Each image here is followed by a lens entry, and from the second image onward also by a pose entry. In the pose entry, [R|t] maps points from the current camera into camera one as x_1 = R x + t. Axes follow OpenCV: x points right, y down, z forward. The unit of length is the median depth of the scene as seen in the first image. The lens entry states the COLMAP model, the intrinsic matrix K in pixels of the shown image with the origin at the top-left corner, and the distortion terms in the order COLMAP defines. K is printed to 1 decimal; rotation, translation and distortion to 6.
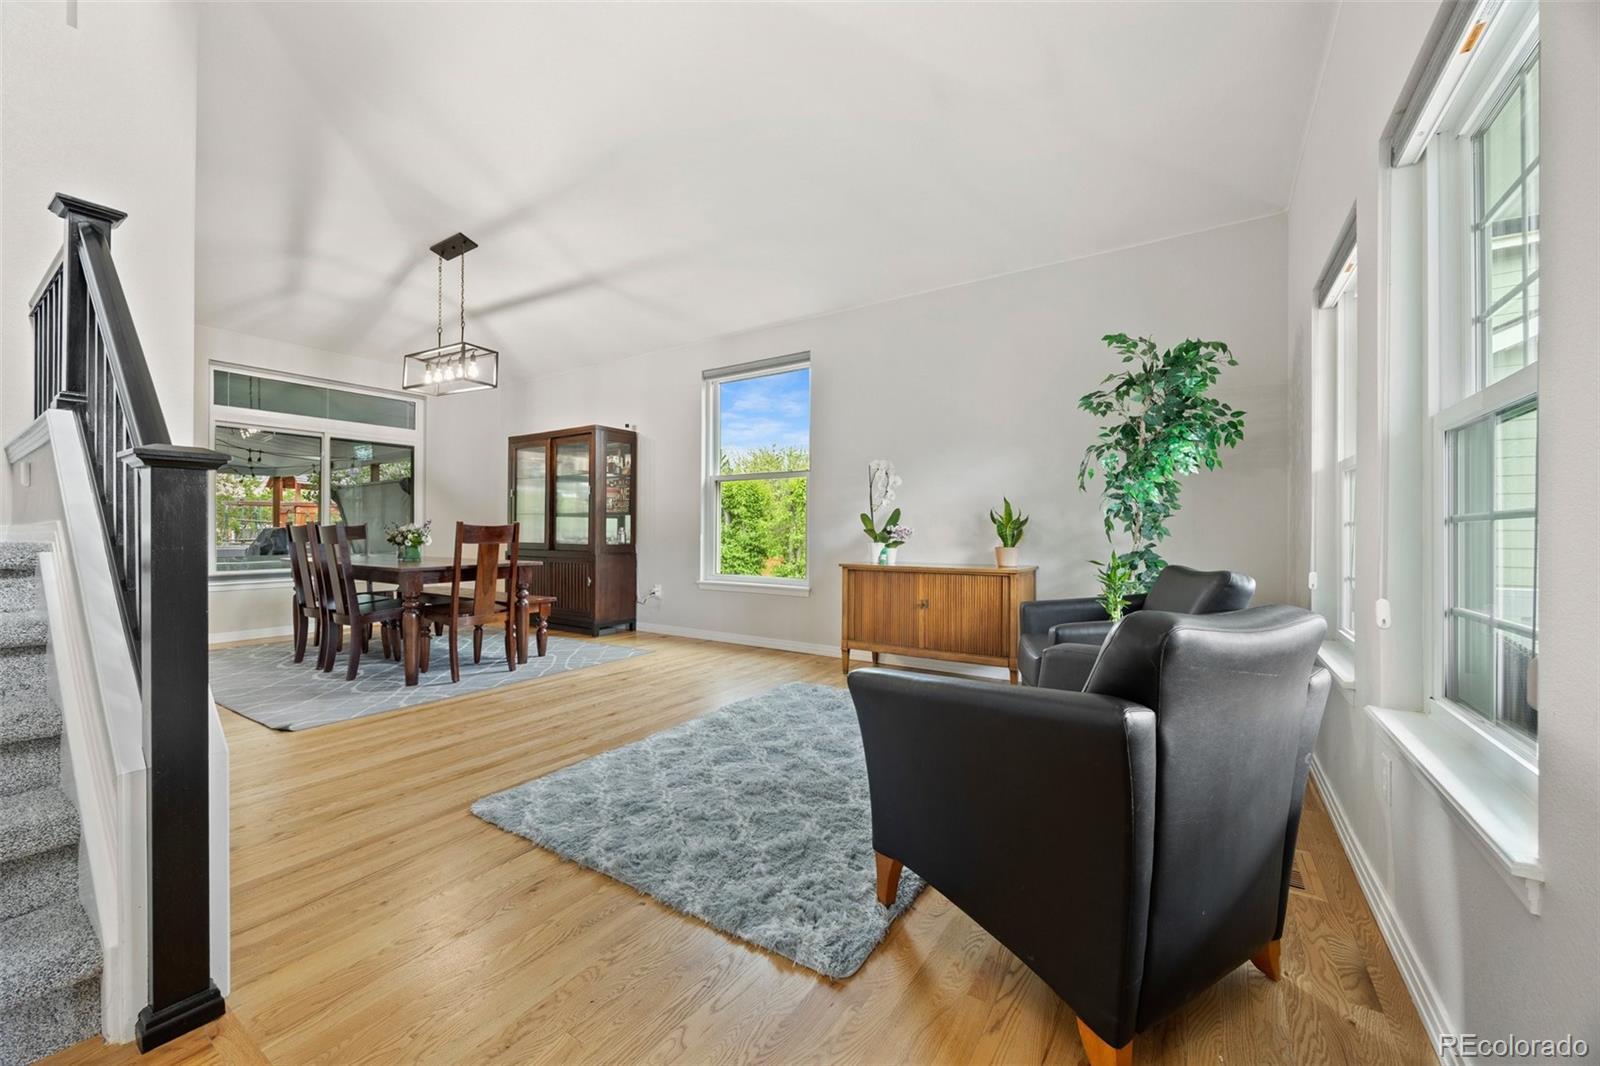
lens RADIAL K [[615.7, 0, 800.8], [0, 615.7, 530.6], [0, 0, 1]] dist [-0.004639, -0.000149]
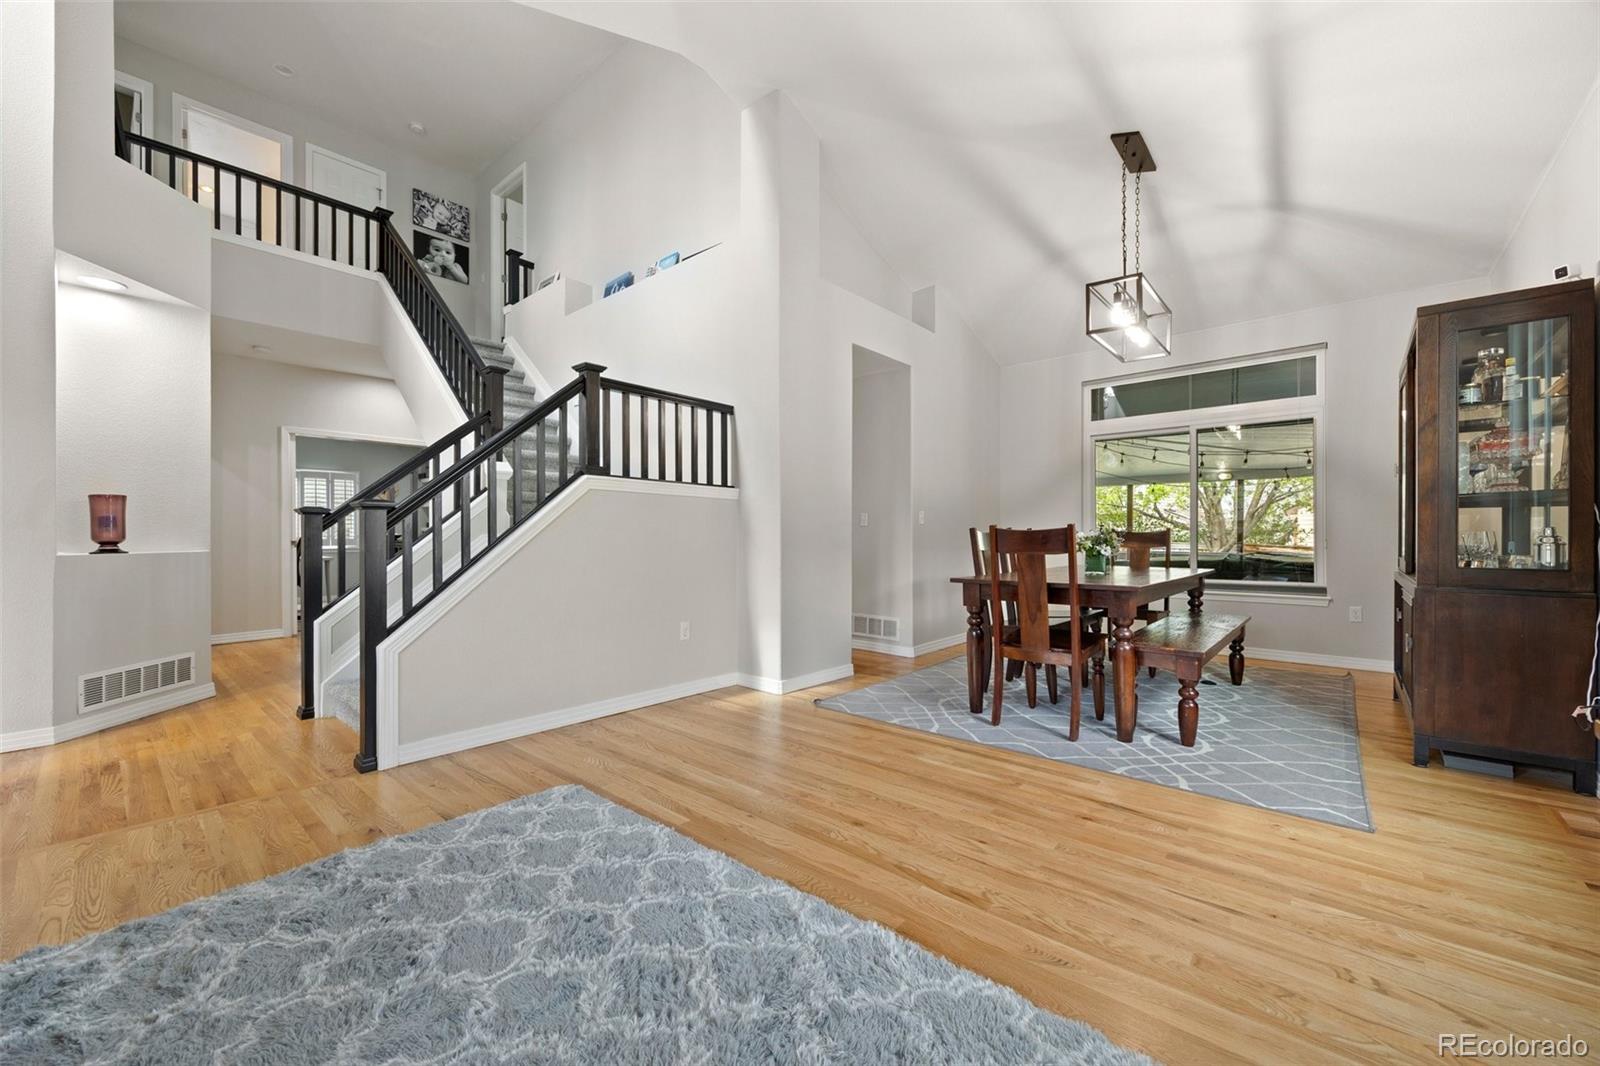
lens RADIAL K [[628.8, 0, 800.0], [0, 628.8, 533.0], [0, 0, 1]] dist [0.000289, 0.000044]
pose [[-0.145684, -0.006525, -0.989310, 0.275603], [0.003486, 0.999969, -0.007109, 0.000299], [0.989325, -0.004484, -0.145656, 0.813423]]
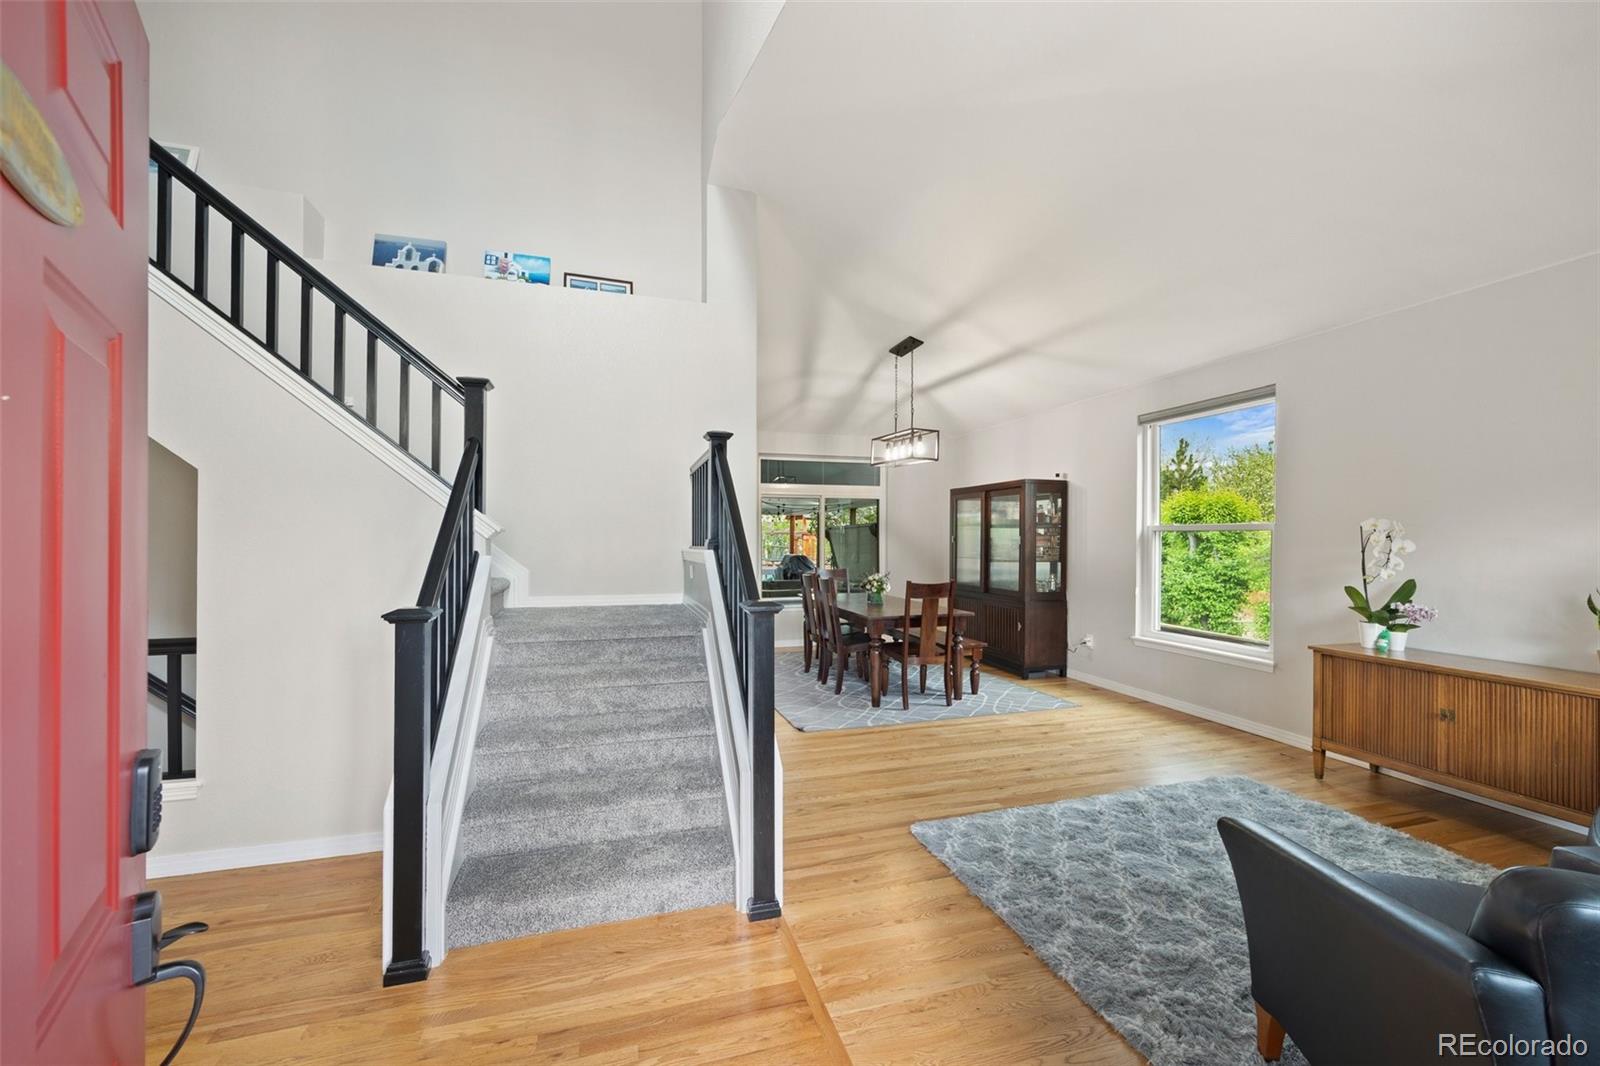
lens RADIAL K [[627.5, 0, 791.2], [0, 627.5, 540.2], [0, 0, 1]] dist [0.000070, 0.000063]
pose [[0.761313, 0.001288, -0.648383, 0.080307], [0.000588, 0.999996, 0.002677, -0.093667], [0.648384, -0.002420, 0.761309, -0.111174]]
